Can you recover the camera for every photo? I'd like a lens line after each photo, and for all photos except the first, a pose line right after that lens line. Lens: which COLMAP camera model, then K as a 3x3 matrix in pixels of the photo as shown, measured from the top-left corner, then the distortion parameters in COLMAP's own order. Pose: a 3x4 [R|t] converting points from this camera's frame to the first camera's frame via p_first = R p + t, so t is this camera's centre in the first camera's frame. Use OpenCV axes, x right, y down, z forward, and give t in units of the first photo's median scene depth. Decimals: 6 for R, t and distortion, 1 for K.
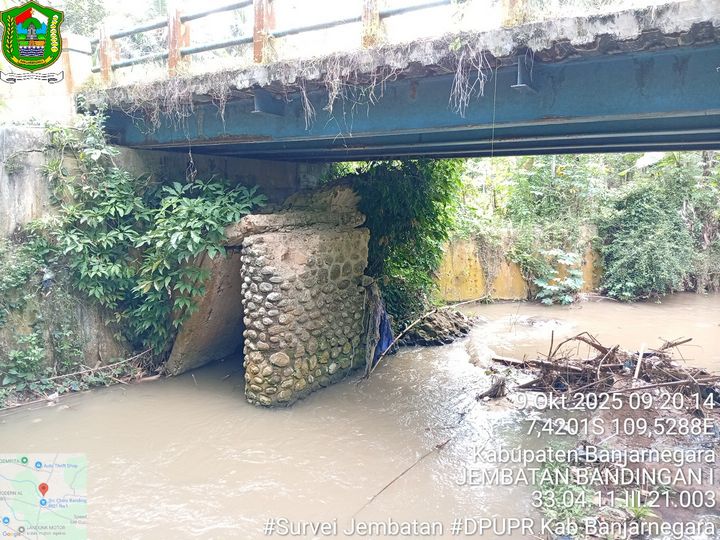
lens RADIAL K [[550.6, 0, 359.8], [0, 550.6, 273.0], [0, 0, 1]] dist [0.076578, -0.158465]
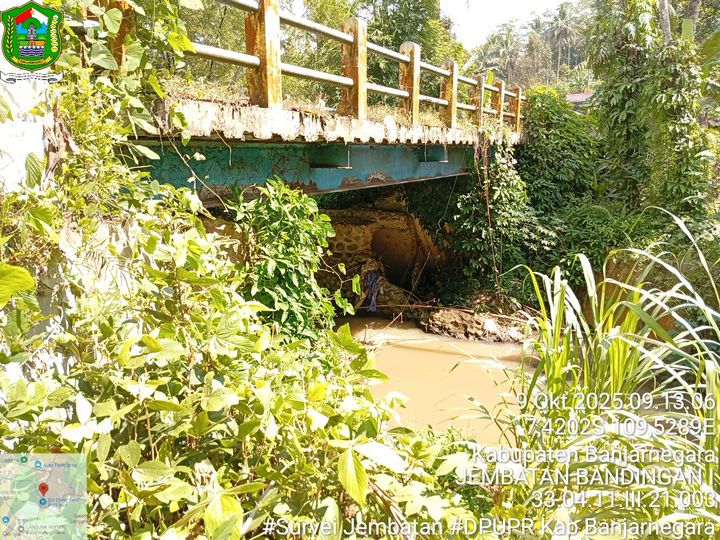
lens RADIAL K [[550.6, 0, 353.9], [0, 550.6, 269.9], [0, 0, 1]] dist [0.076578, -0.158465]
pose [[0.085684, 0.198691, -0.976309, 1.643678], [-0.133770, 0.973335, 0.186346, -0.257939], [0.987301, 0.114634, 0.109978, 0.901194]]
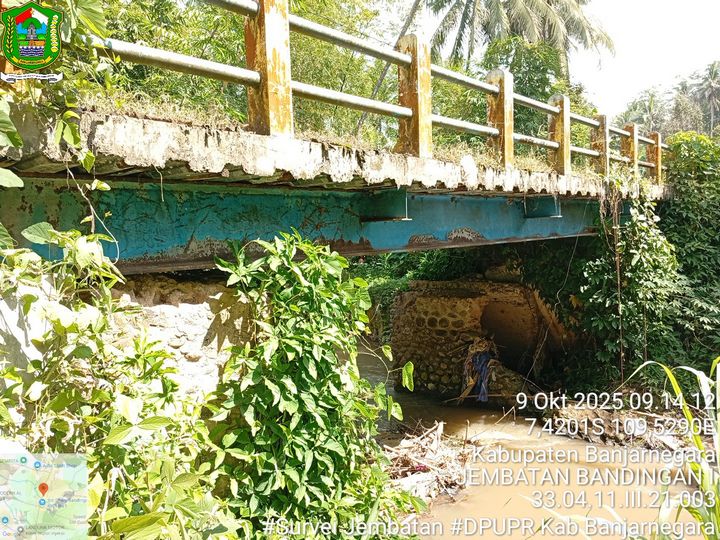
lens RADIAL K [[550.6, 0, 362.3], [0, 550.6, 267.9], [0, 0, 1]] dist [0.076578, -0.158465]
pose [[-0.140506, 0.059549, -0.988287, 1.450456], [-0.105089, 0.991654, 0.074692, -0.239269], [0.984487, 0.114353, -0.133075, 1.002334]]
